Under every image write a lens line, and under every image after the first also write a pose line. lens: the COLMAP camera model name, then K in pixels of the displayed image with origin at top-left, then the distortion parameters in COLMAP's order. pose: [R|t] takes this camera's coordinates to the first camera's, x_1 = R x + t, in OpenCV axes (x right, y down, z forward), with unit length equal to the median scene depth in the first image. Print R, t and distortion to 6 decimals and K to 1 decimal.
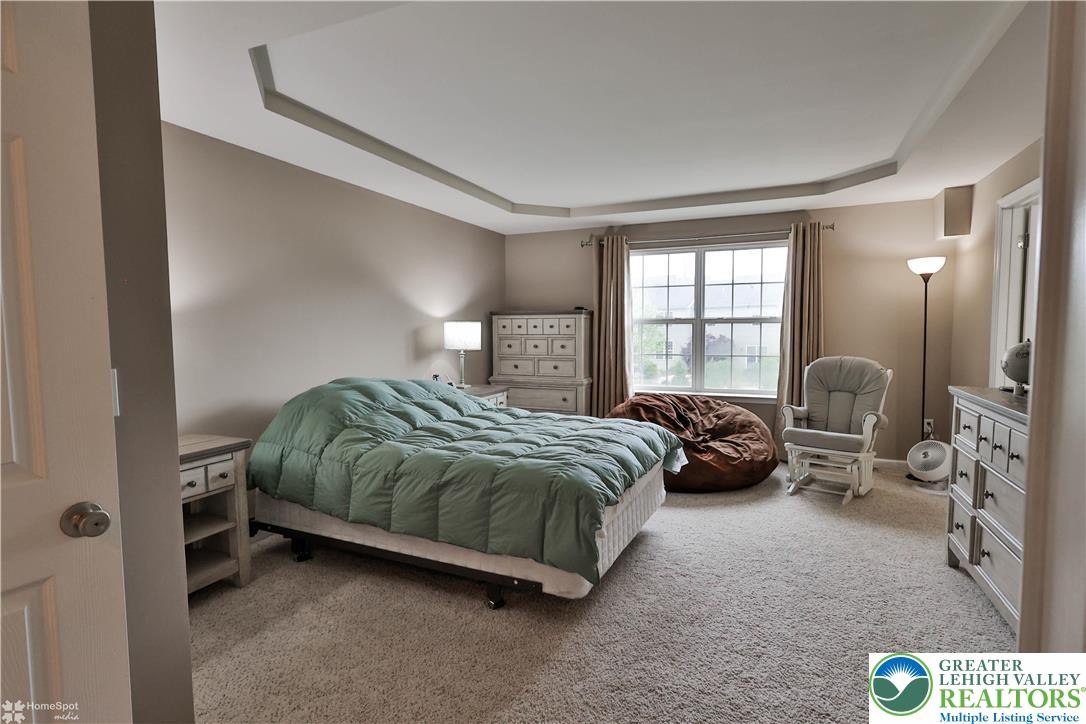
lens RADIAL K [[537.6, 0, 550.5], [0, 537.6, 363.2], [0, 0, 1]] dist [-0.000135, 0.000123]
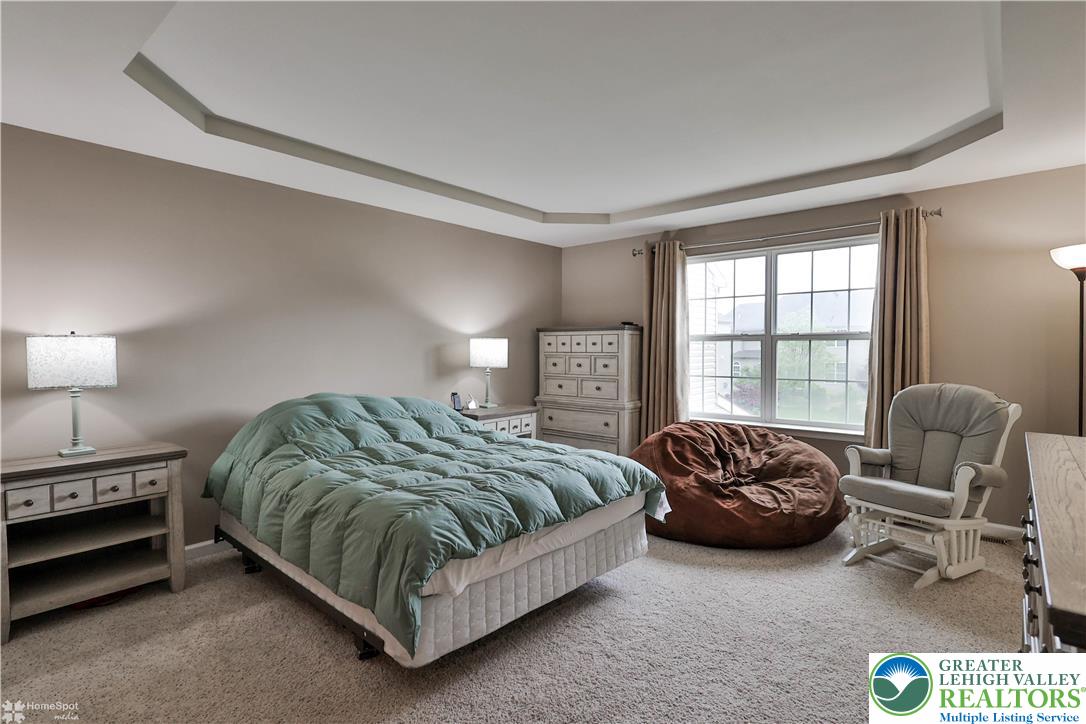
lens RADIAL K [[535.4, 0, 543.4], [0, 535.4, 364.7], [0, 0, 1]] dist [0.001438, 0.000479]
pose [[0.952658, 0.013721, -0.303733, 0.238754], [-0.023660, 0.999297, -0.029067, -0.004641], [0.303121, 0.034877, 0.952314, 0.126620]]
